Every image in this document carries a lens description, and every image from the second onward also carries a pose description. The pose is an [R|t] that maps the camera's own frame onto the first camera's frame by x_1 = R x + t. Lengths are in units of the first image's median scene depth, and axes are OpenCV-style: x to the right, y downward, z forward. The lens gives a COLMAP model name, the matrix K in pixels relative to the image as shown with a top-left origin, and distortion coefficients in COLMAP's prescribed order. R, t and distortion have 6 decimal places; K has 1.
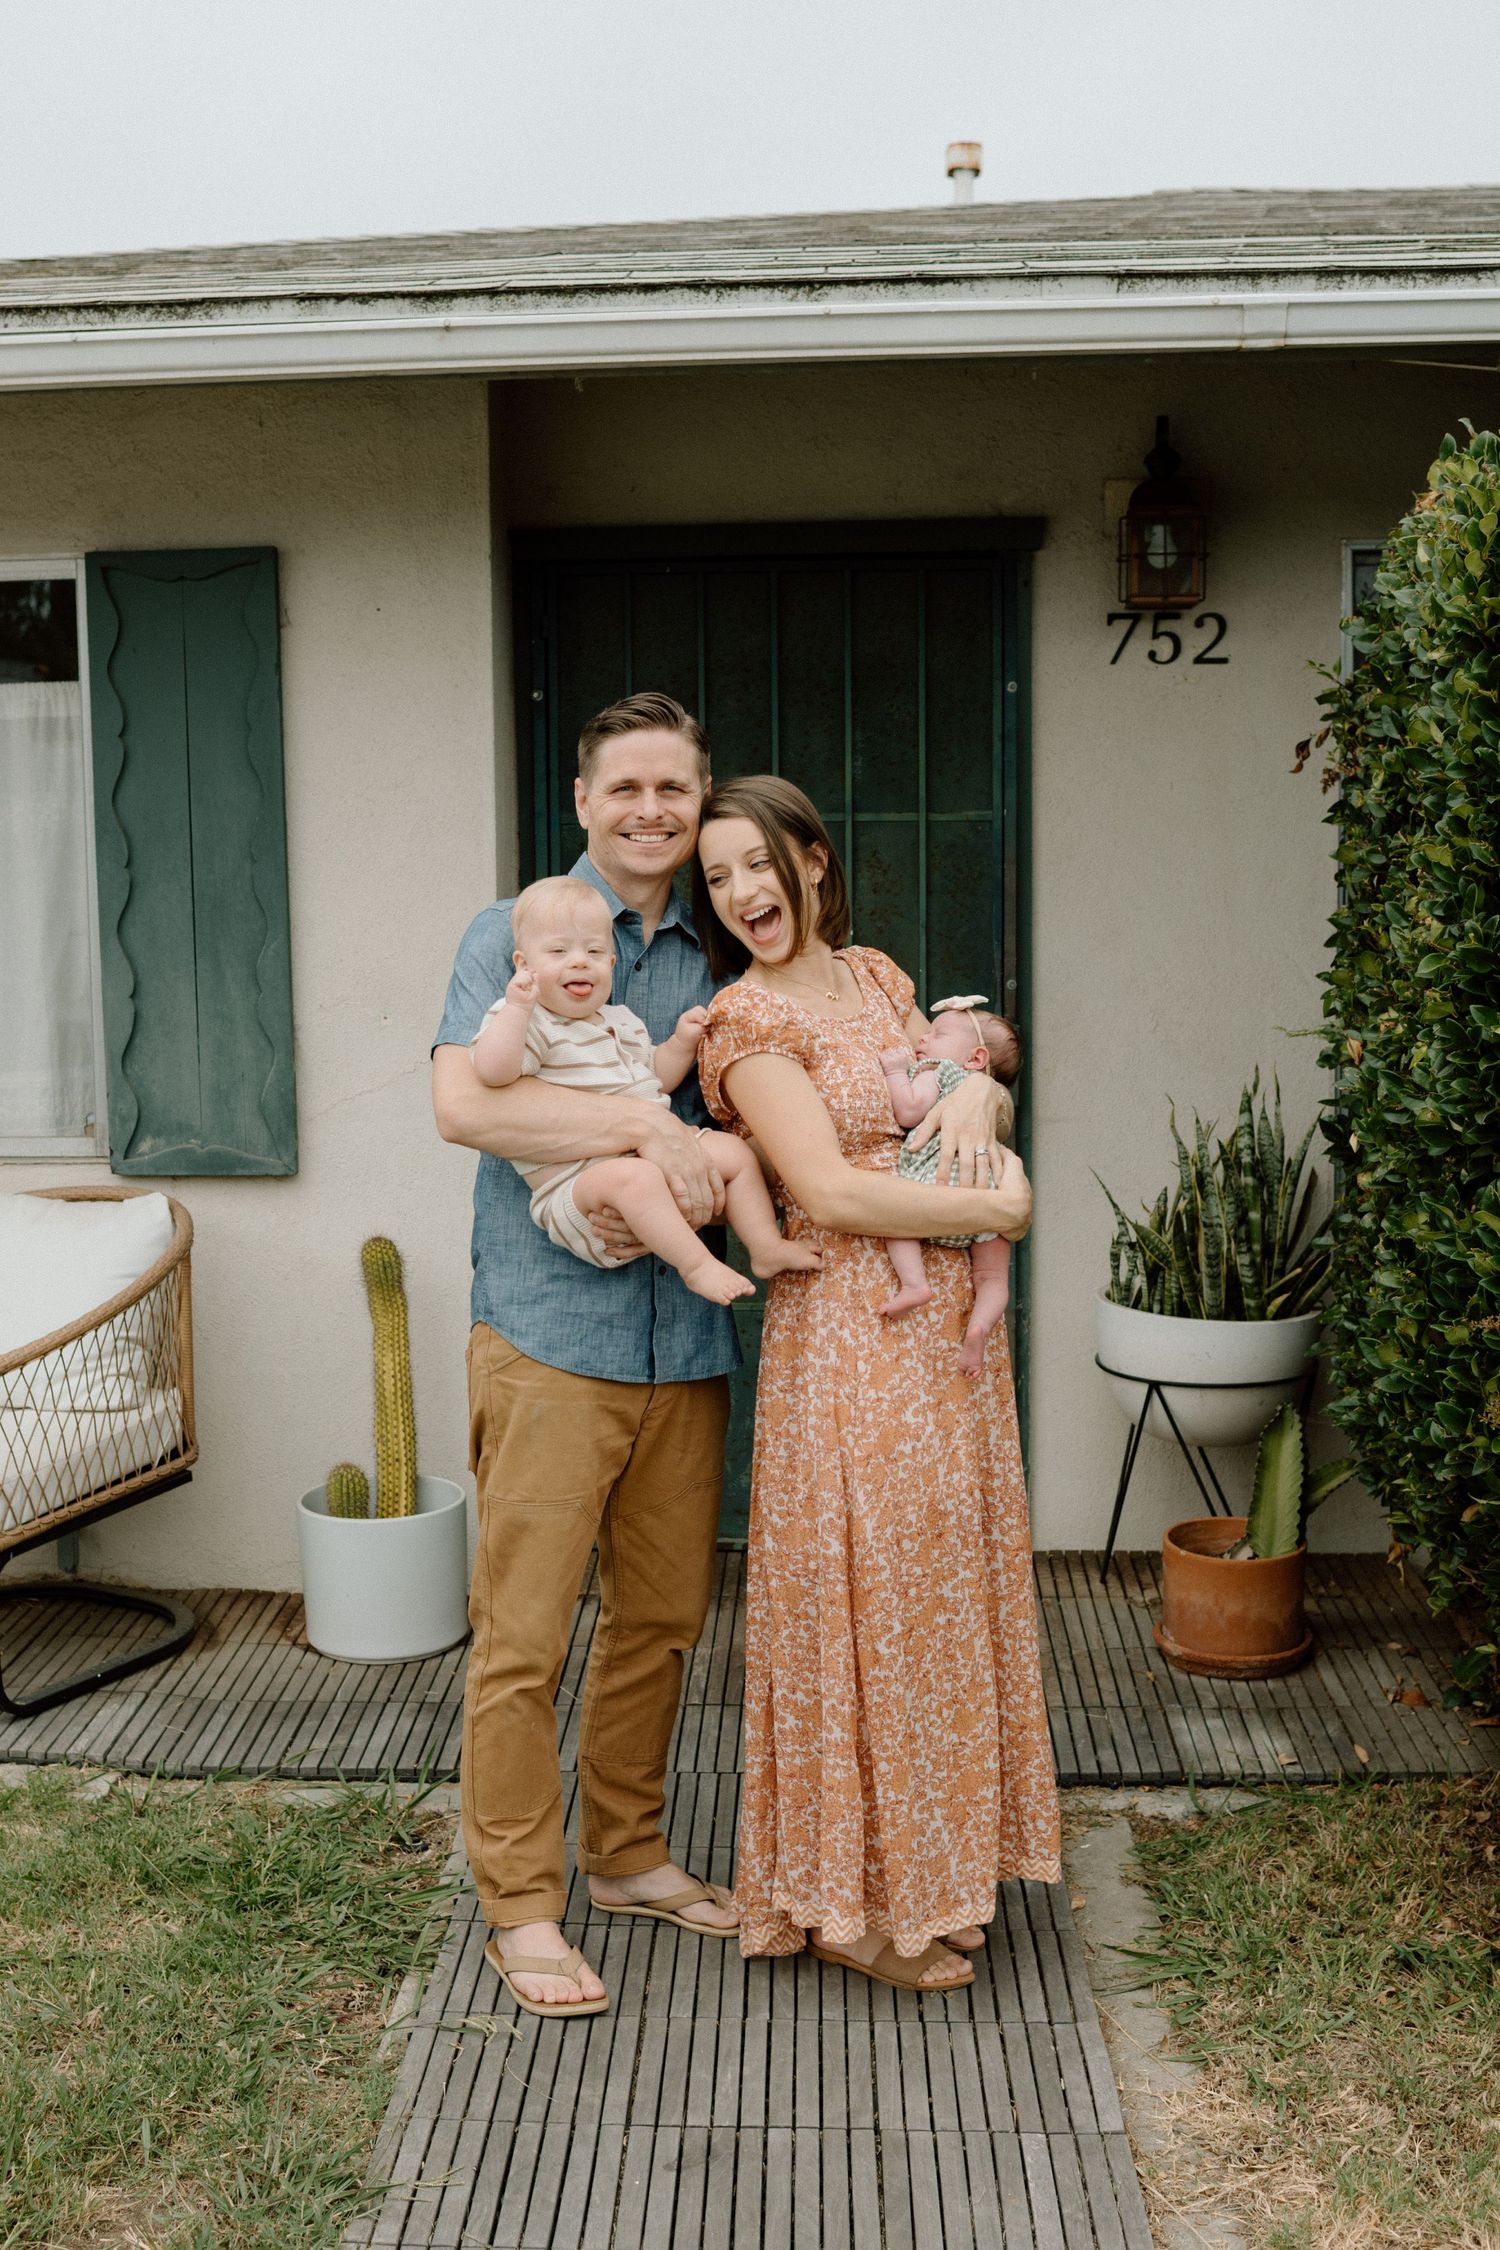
lens RADIAL K [[3720.4, 0, 533.7], [0, 3720.4, 1297.8], [0, 0, 1]] dist [-0.081487, 0.200367]
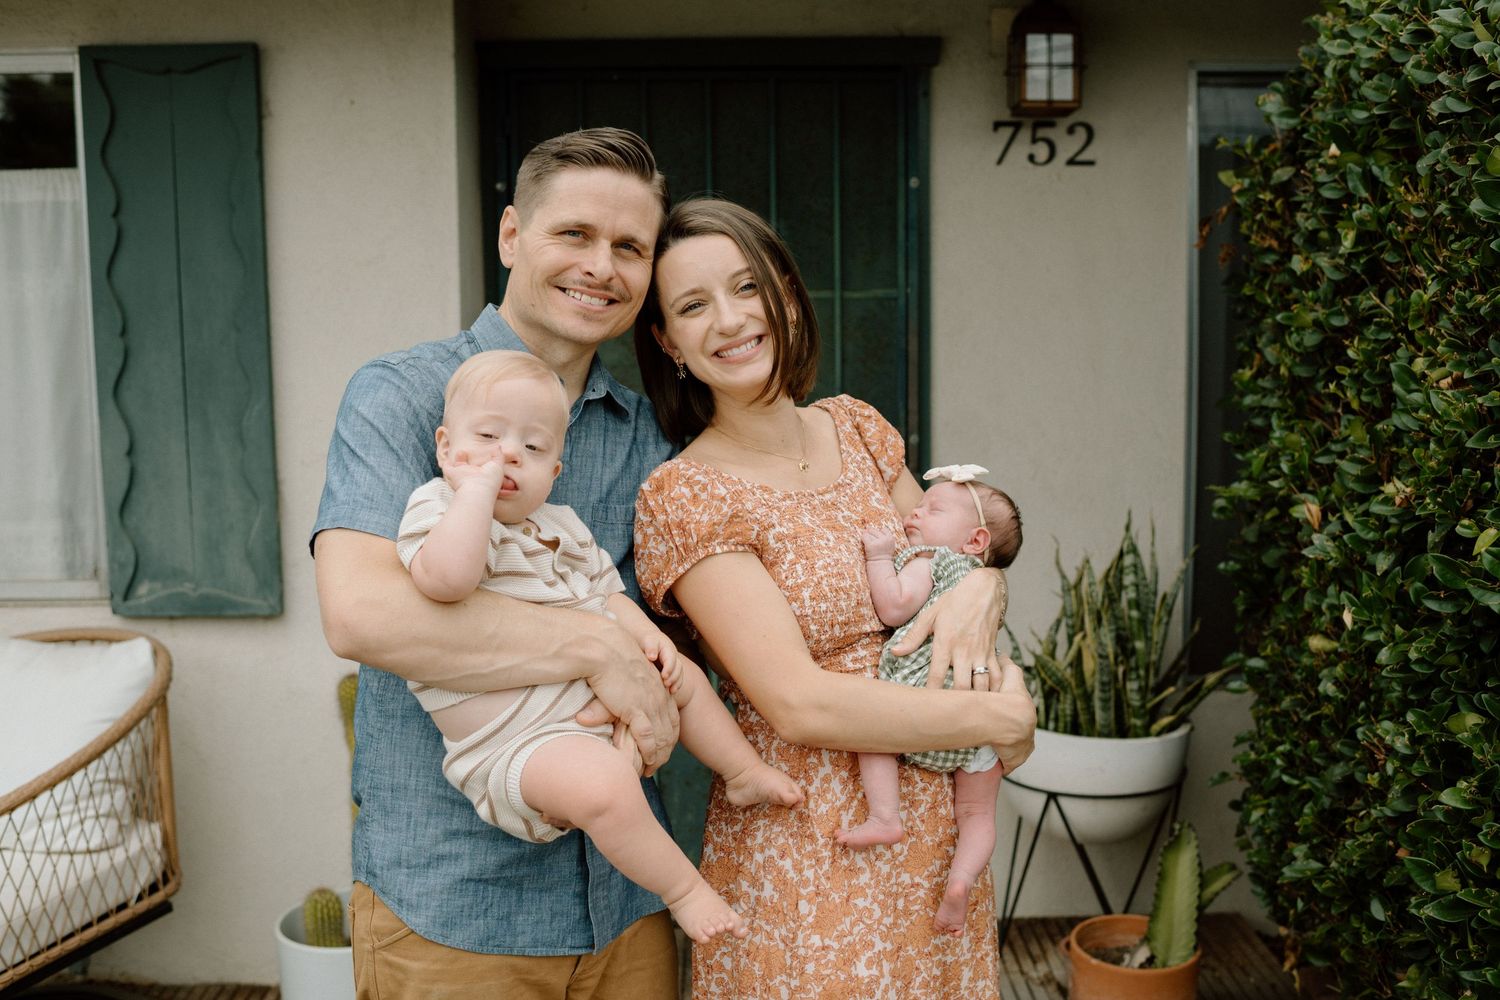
lens RADIAL K [[1840.6, 0, 812.3], [0, 1840.6, 556.7], [0, 0, 1]] dist [-0.097550, 0.044522]
pose [[0.991586, -0.010221, 0.129042, 0.024362], [0.011737, 0.999871, -0.010992, -0.045479], [-0.128913, 0.012414, 0.991578, 0.472800]]
